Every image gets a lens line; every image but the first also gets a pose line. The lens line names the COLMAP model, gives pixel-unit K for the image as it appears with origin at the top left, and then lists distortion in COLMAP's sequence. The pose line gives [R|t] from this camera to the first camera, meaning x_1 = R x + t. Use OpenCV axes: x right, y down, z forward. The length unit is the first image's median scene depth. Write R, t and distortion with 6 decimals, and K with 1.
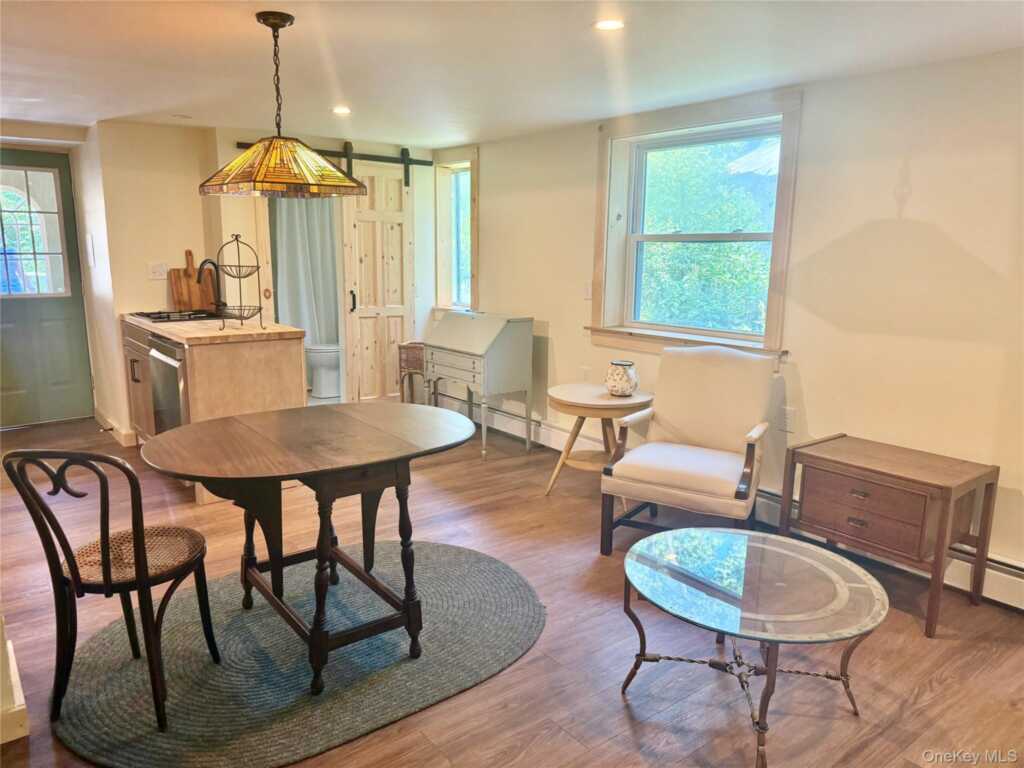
lens RADIAL K [[717.6, 0, 511.5], [0, 717.6, 394.5], [0, 0, 1]] dist [0.078176, -0.116161]
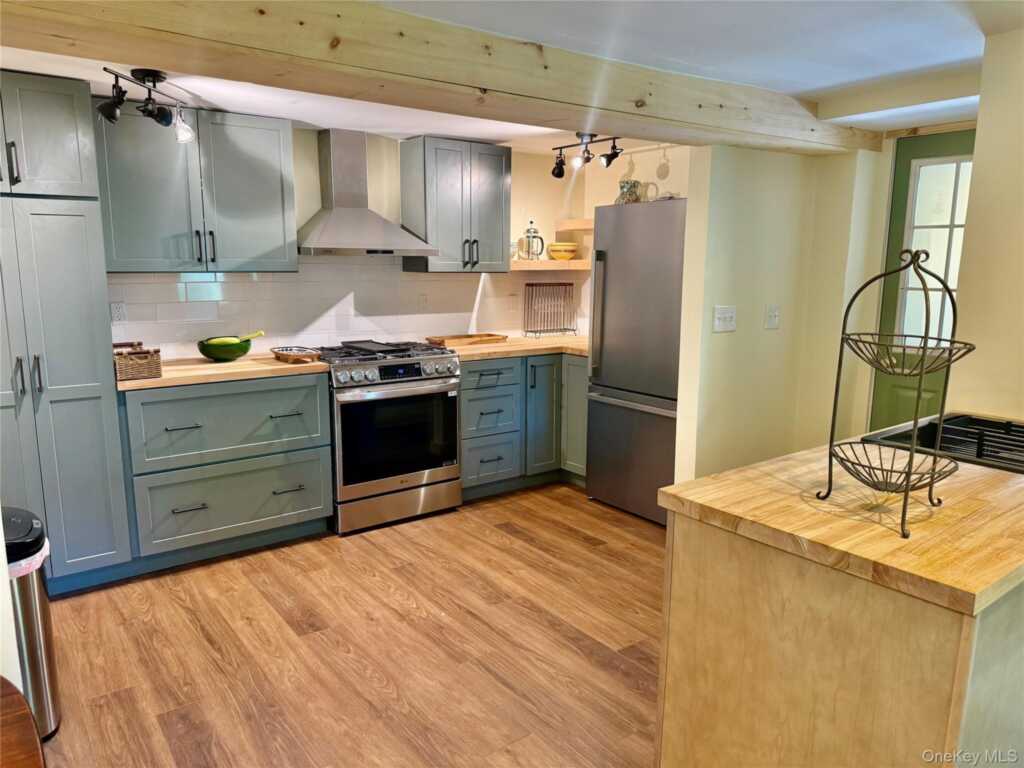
lens RADIAL K [[716.4, 0, 507.0], [0, 716.4, 388.6], [0, 0, 1]] dist [0.082352, -0.087242]
pose [[-0.036730, 0.153655, -0.987442, -0.023060], [-0.208497, 0.965185, 0.157947, -0.171536], [0.977333, 0.211680, -0.003415, 0.827684]]
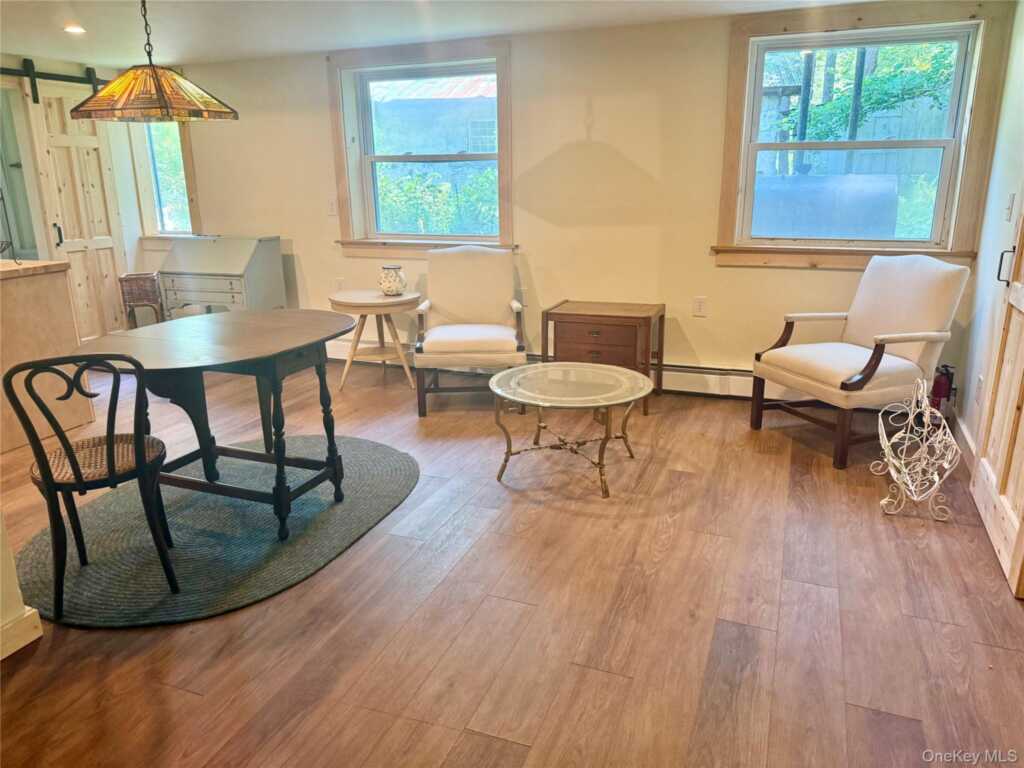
lens RADIAL K [[717.6, 0, 511.5], [0, 717.6, 394.5], [0, 0, 1]] dist [0.078176, -0.116161]
pose [[0.861096, -0.171522, 0.478637, -0.276431], [0.125477, 0.983952, 0.126864, 0.036593], [-0.492716, -0.049185, 0.868799, -0.140789]]
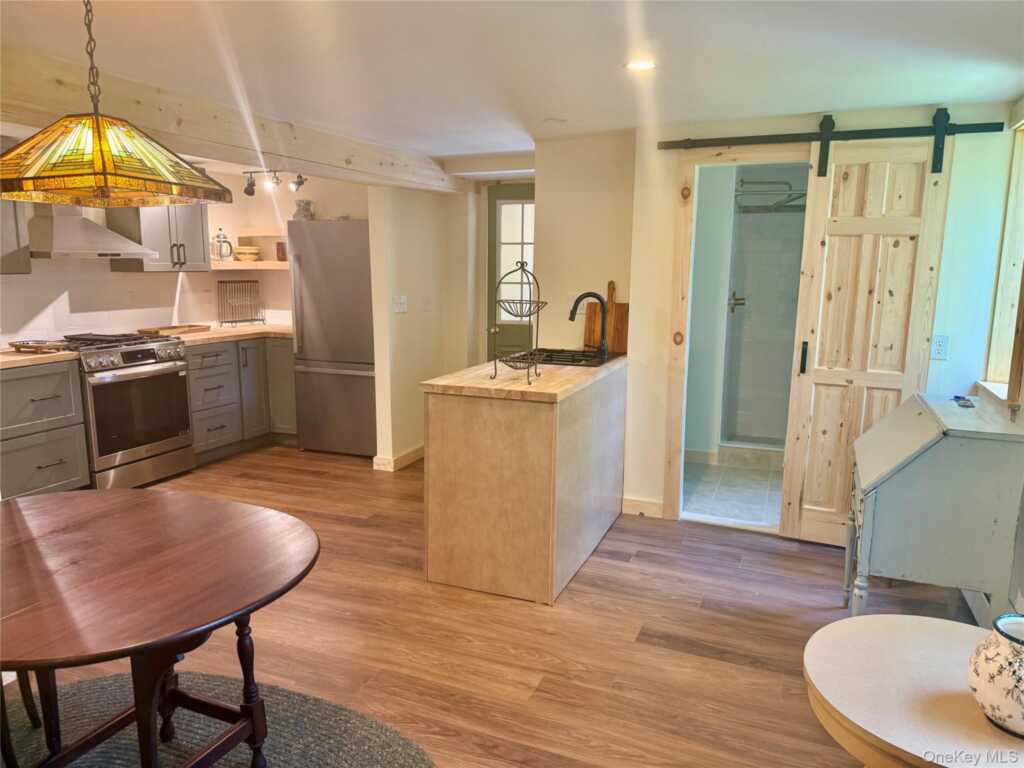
lens RADIAL K [[725.3, 0, 510.1], [0, 725.3, 389.2], [0, 0, 1]] dist [0.049220, -0.068901]
pose [[0.480234, 0.133135, -0.866978, 0.317398], [-0.175120, 0.983067, 0.053960, -0.124842], [0.859481, 0.125912, 0.495417, 0.615656]]
